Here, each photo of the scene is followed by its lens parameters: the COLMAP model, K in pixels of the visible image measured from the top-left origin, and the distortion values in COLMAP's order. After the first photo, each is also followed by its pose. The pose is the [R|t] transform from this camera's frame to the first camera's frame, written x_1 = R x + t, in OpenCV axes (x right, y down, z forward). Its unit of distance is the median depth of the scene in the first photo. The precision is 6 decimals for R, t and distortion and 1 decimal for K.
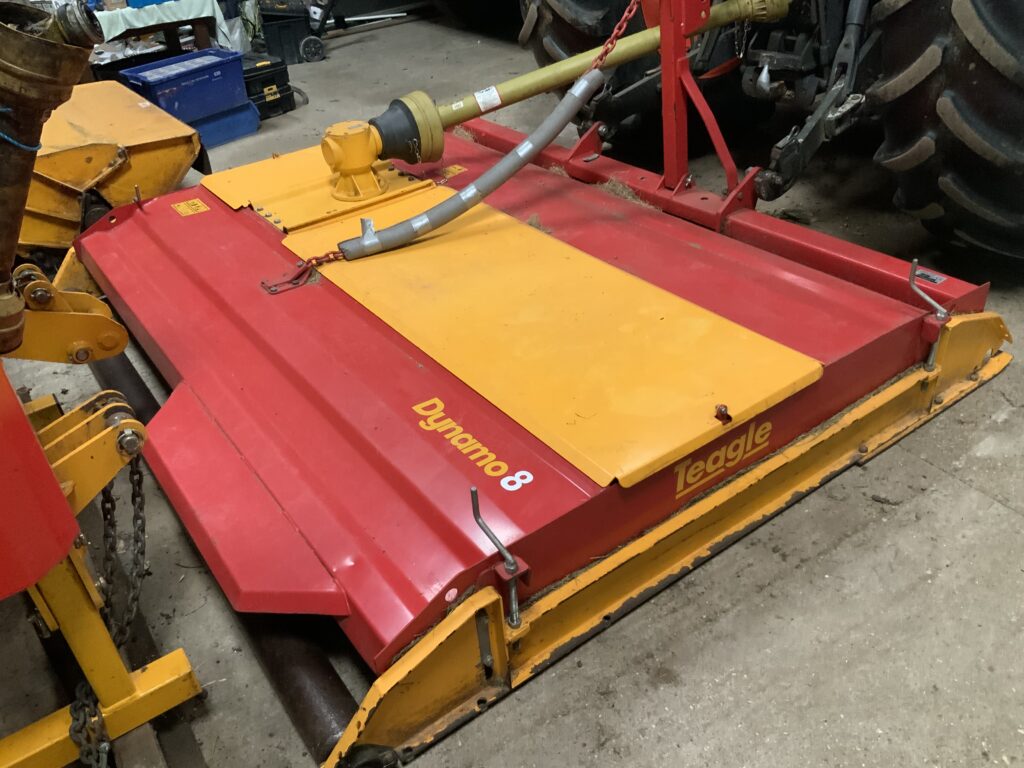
lens RADIAL K [[849.2, 0, 512.0], [0, 849.2, 384.0], [0, 0, 1]] dist [0.078184, -0.169618]
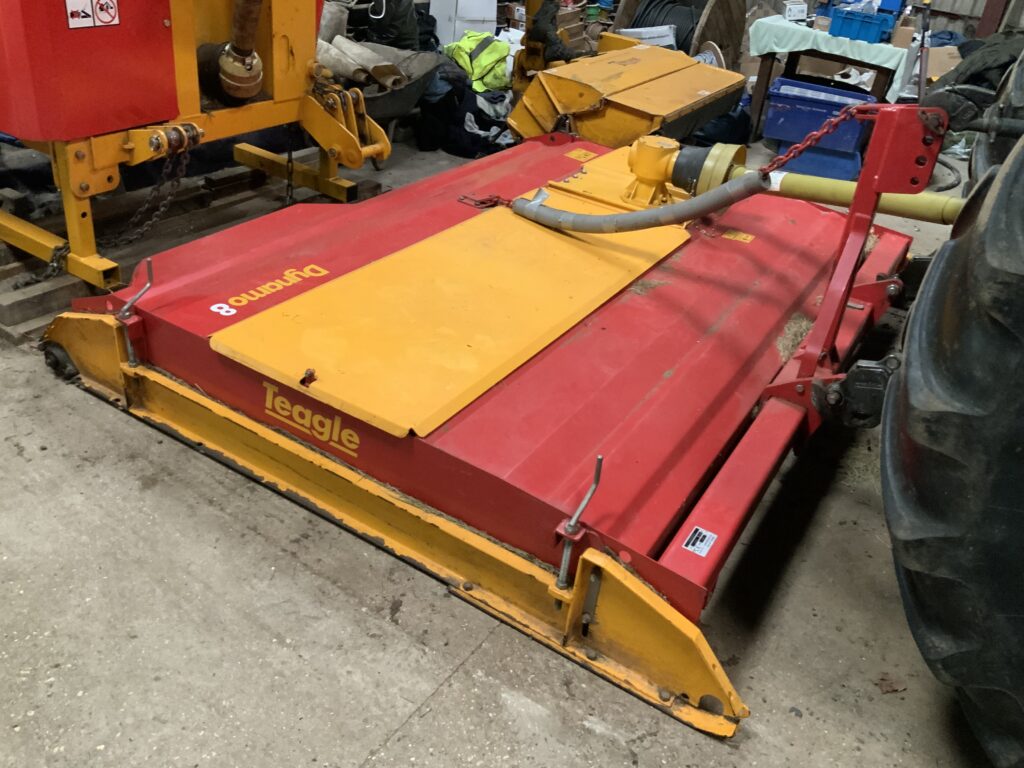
lens RADIAL K [[842.2, 0, 512.0], [0, 842.2, 384.0], [0, 0, 1]] dist [0.124937, -0.302514]
pose [[0.384402, 0.594428, -0.706322, 0.930219], [-0.627010, 0.729670, 0.272839, -0.348999], [0.677565, 0.337991, 0.653198, 0.384121]]
